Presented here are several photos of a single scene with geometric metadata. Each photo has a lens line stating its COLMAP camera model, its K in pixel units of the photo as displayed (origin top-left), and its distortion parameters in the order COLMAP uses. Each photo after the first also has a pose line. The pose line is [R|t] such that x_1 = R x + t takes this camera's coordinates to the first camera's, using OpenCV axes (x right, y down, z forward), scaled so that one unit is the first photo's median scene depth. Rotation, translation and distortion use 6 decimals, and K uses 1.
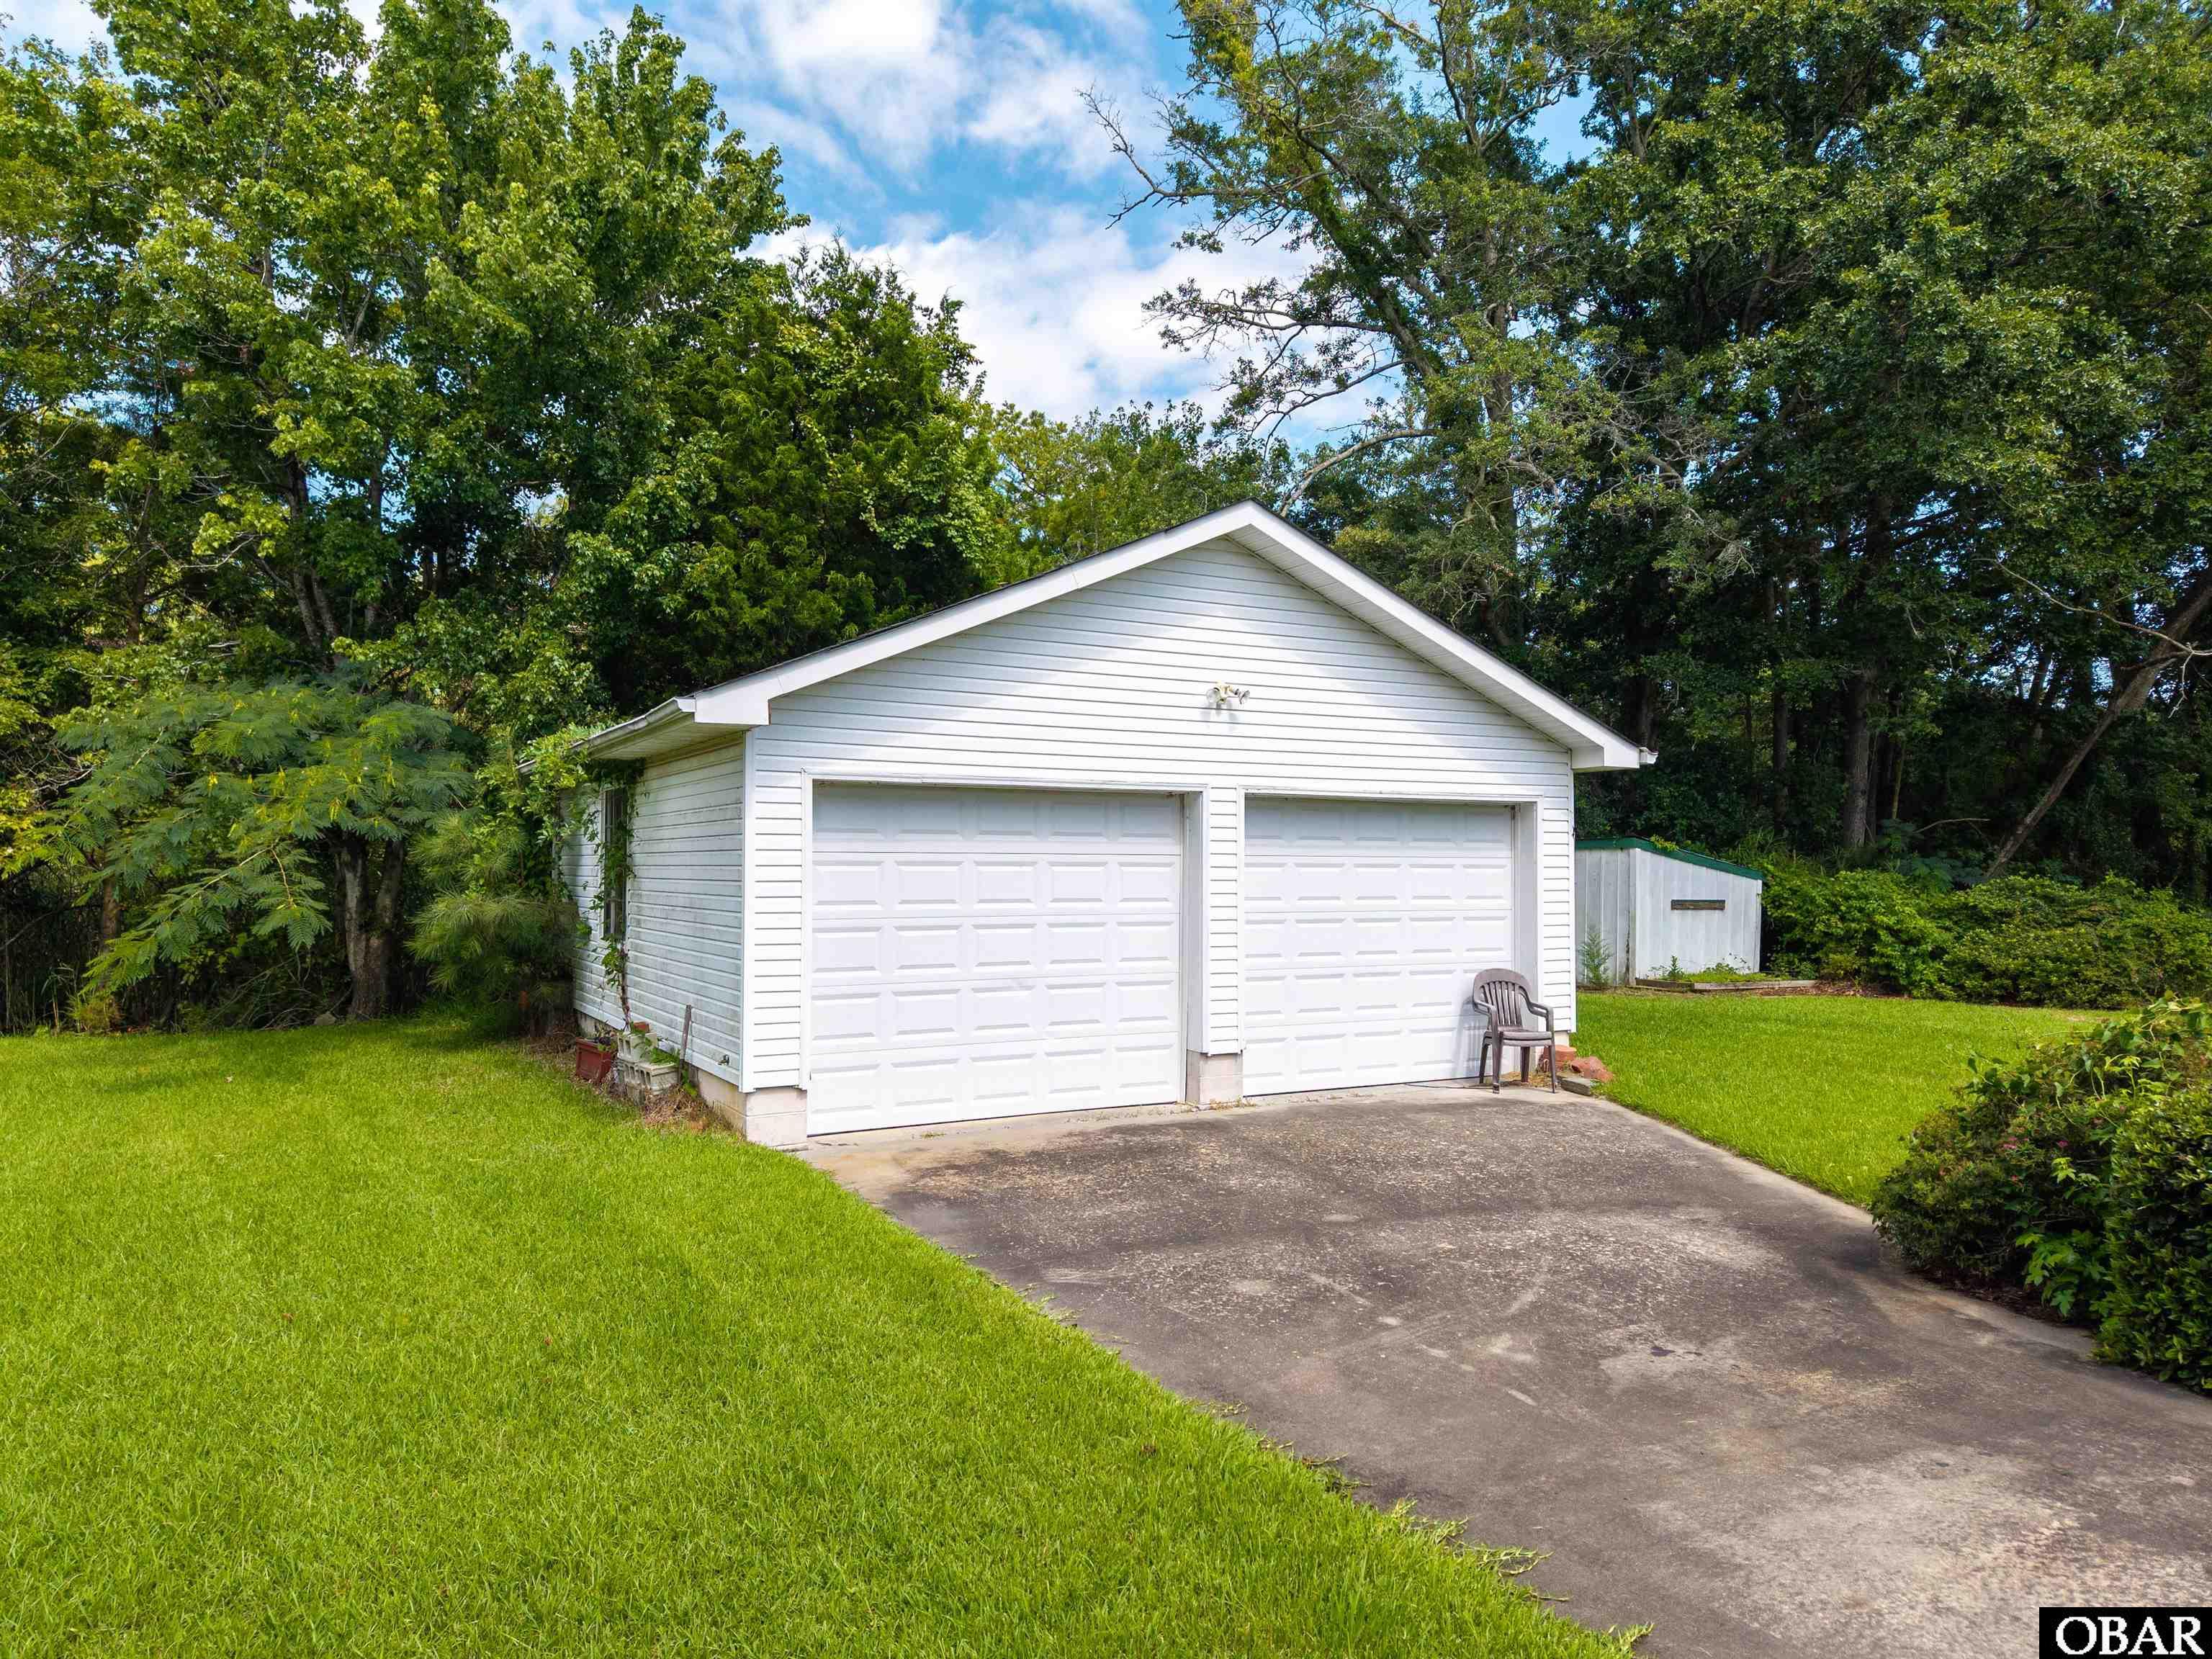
lens RADIAL K [[1485.2, 0, 1121.5], [0, 1485.2, 828.0], [0, 0, 1]] dist [0.006552, 0.002469]
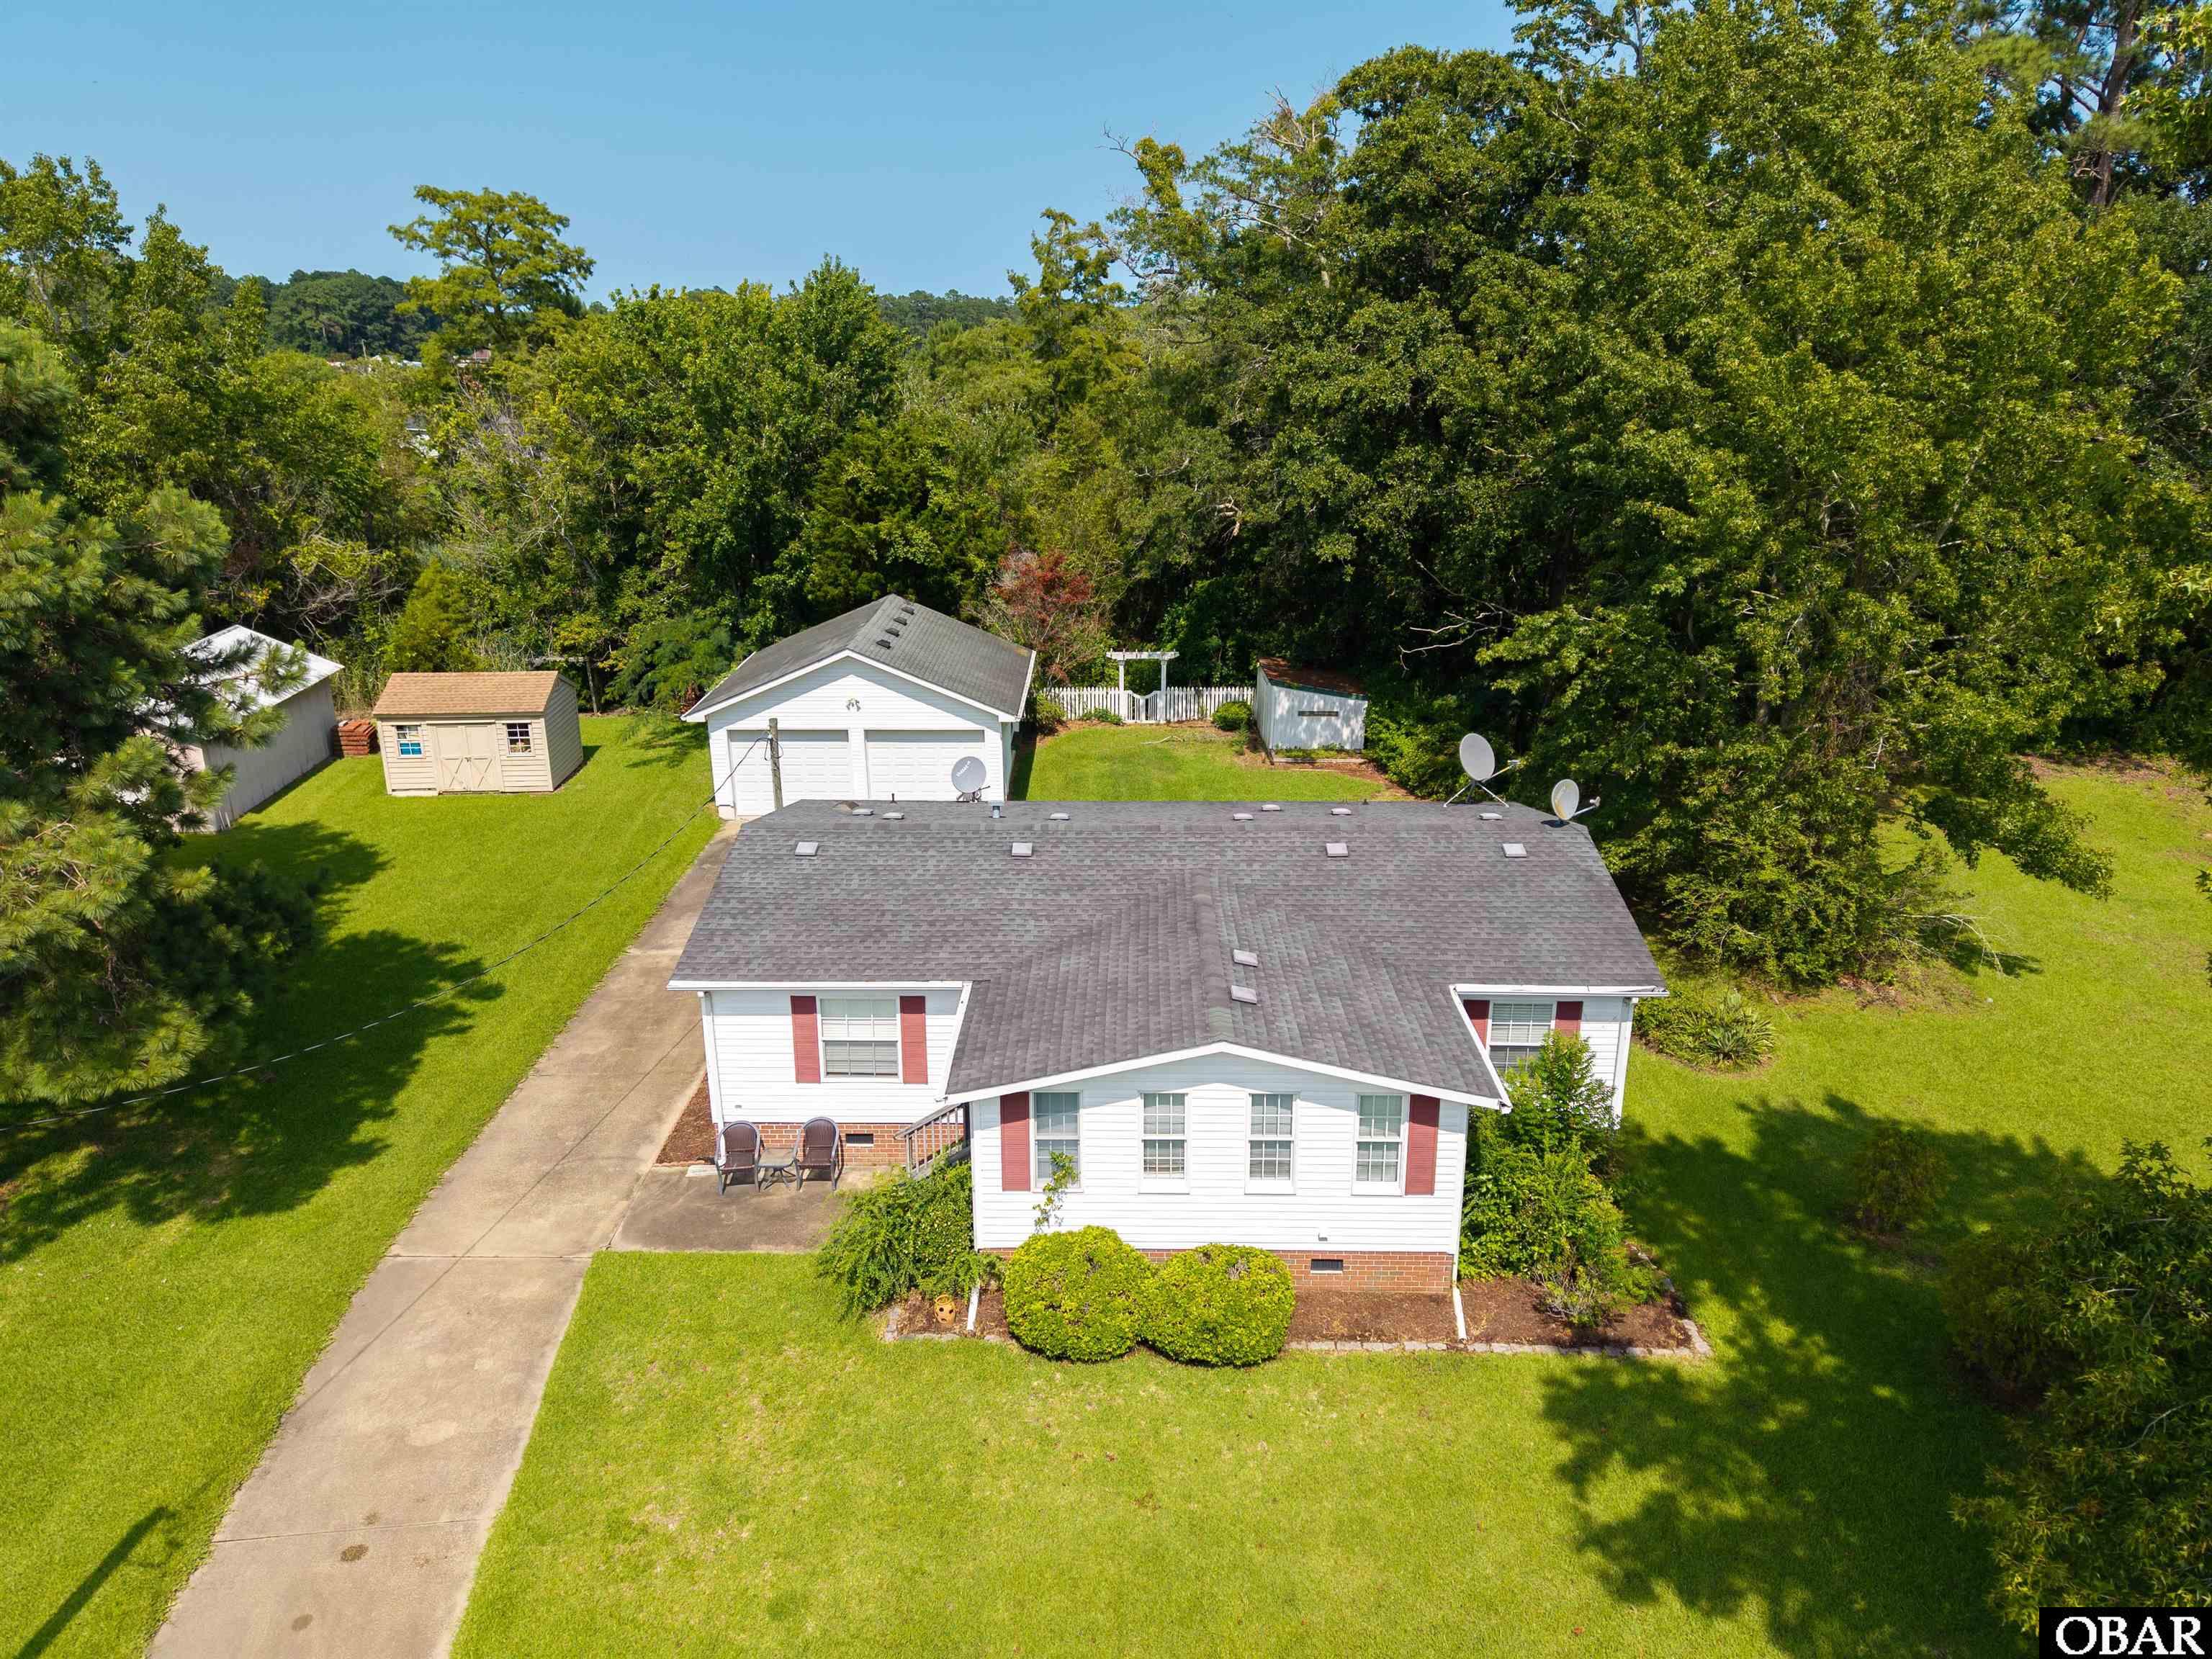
lens RADIAL K [[1495.3, 0, 1104.8], [0, 1495.3, 822.8], [0, 0, 1]] dist [0.011791, -0.002328]
pose [[0.870045, 0.149042, -0.469903, 2.057579], [0.018690, 0.942544, 0.333558, -0.889956], [0.492618, -0.298993, 0.817270, -1.443802]]
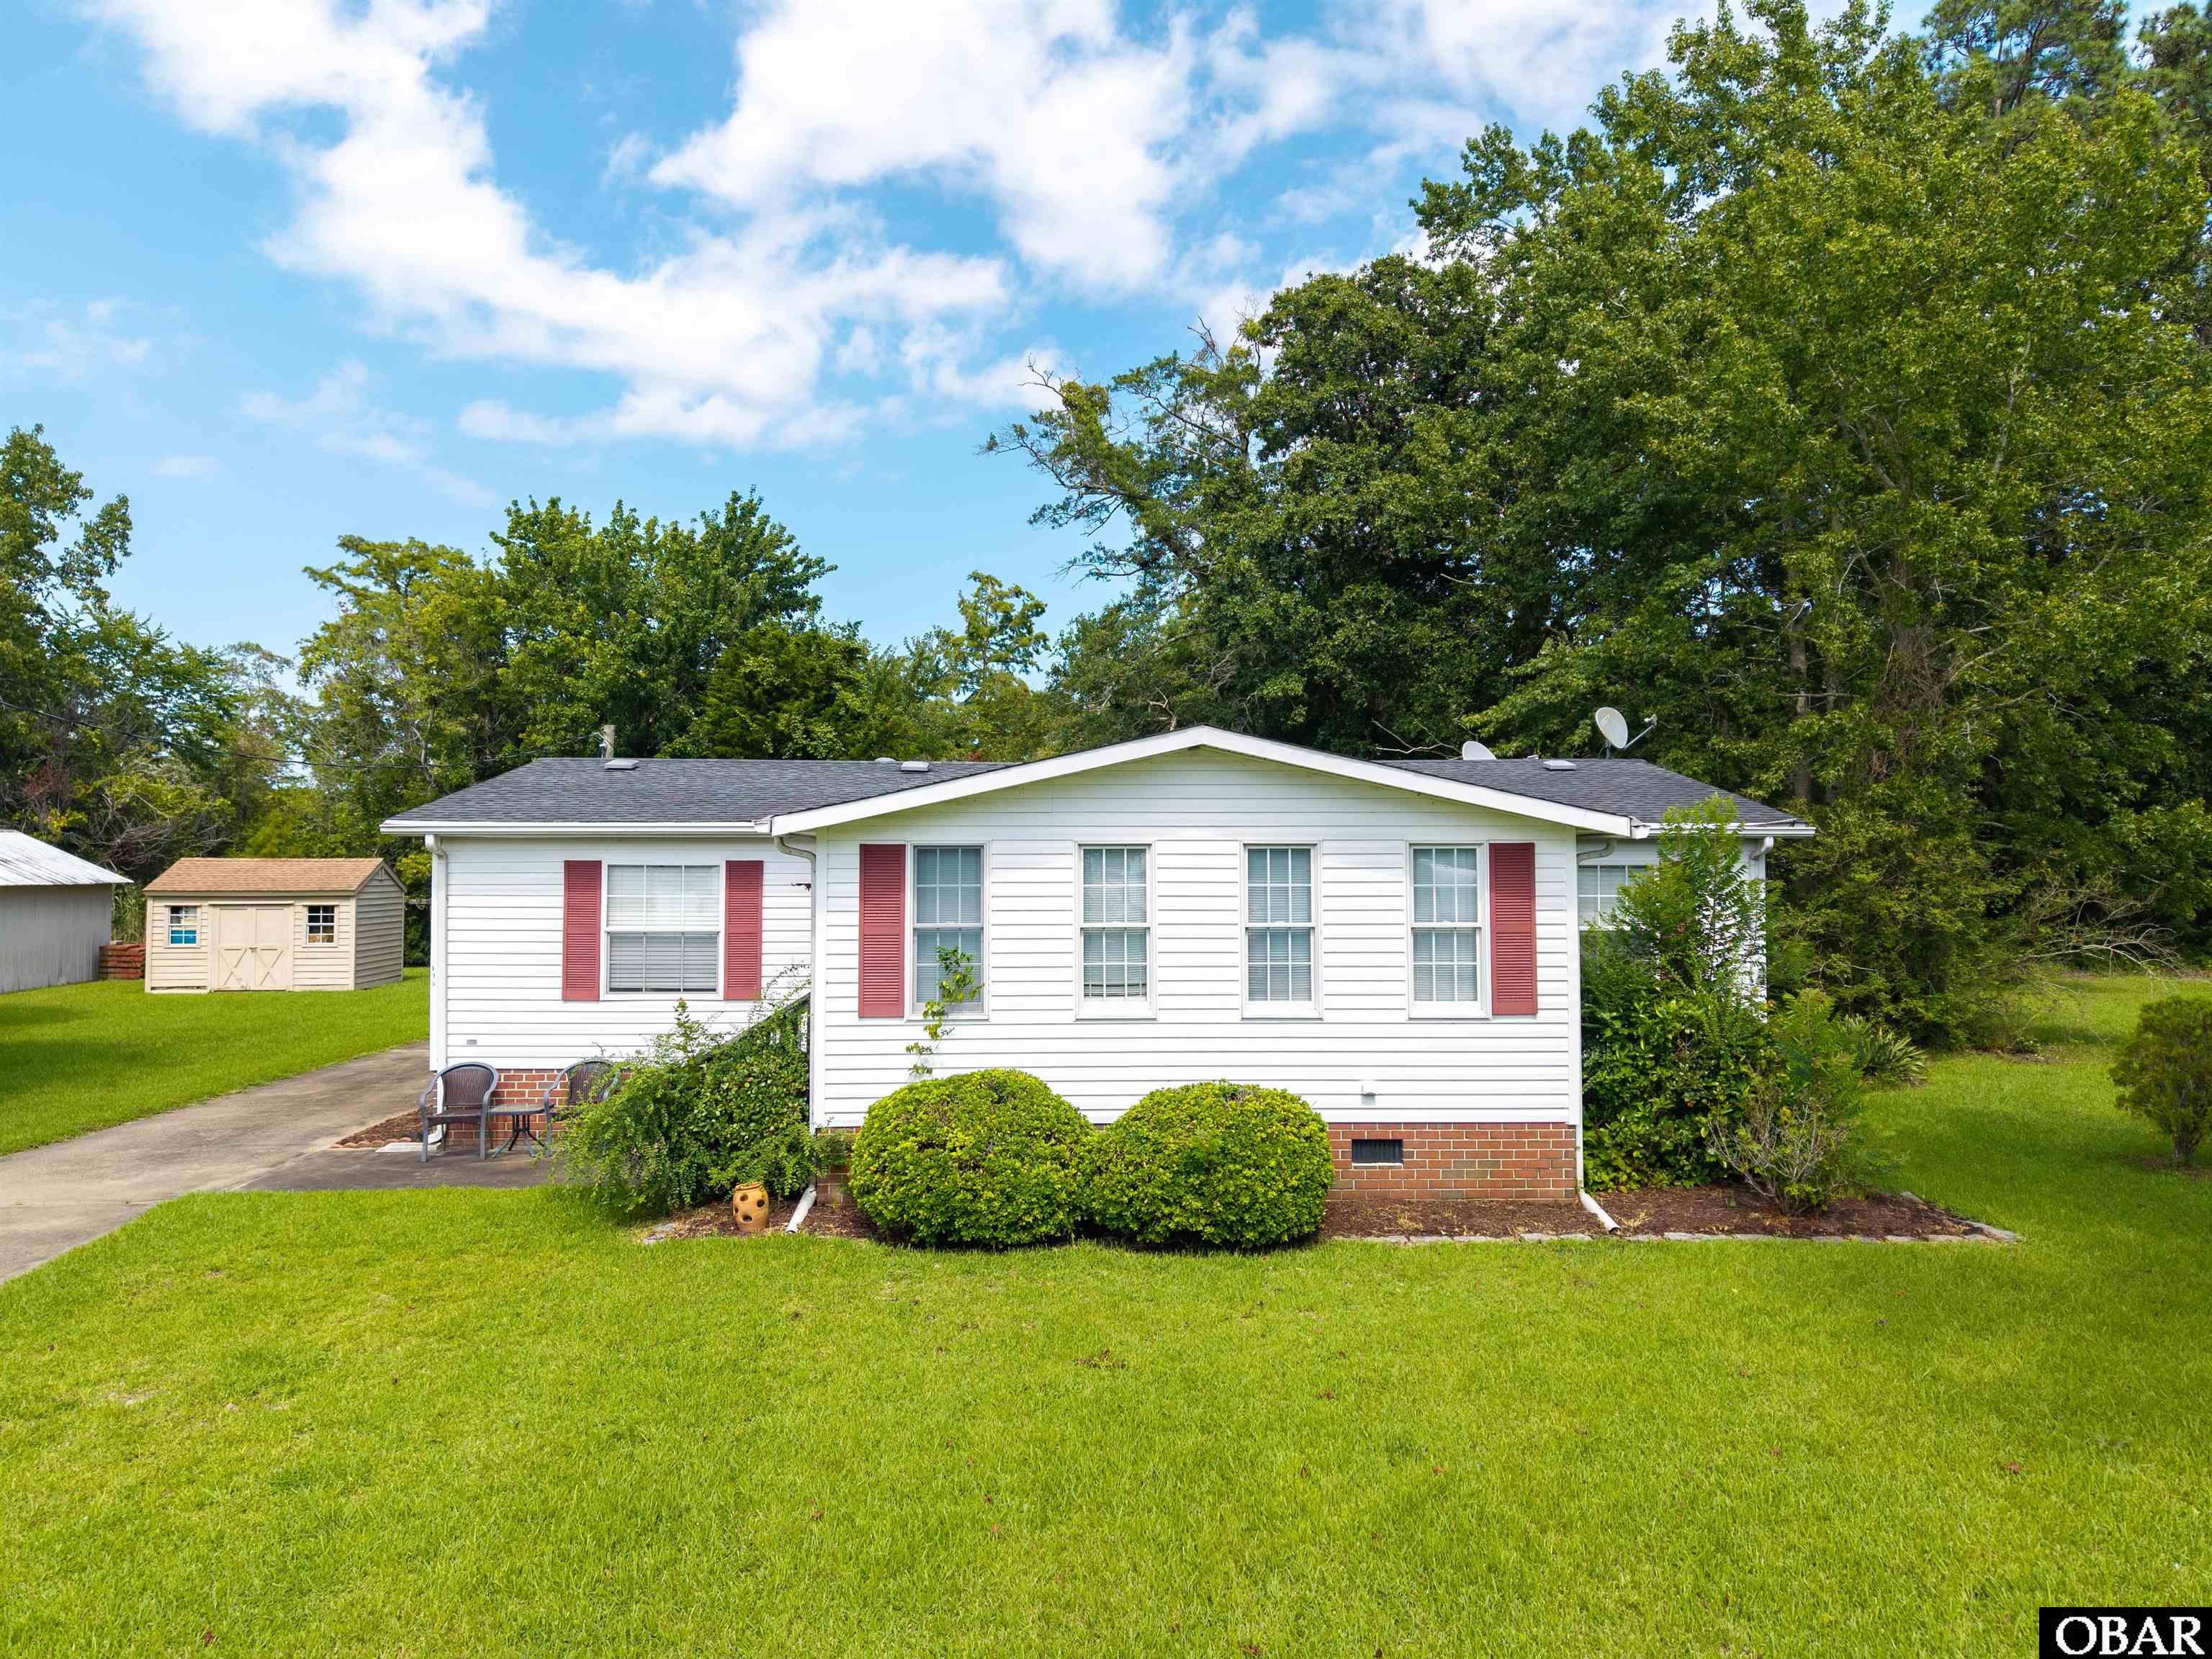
lens RADIAL K [[1484.3, 0, 1120.8], [0, 1484.3, 826.1], [0, 0, 1]] dist [0.024318, -0.041735]
pose [[0.898466, -0.015683, -0.438763, 1.863653], [0.015040, 0.999875, -0.004942, -0.102032], [0.438785, -0.002159, 0.898589, -1.120694]]
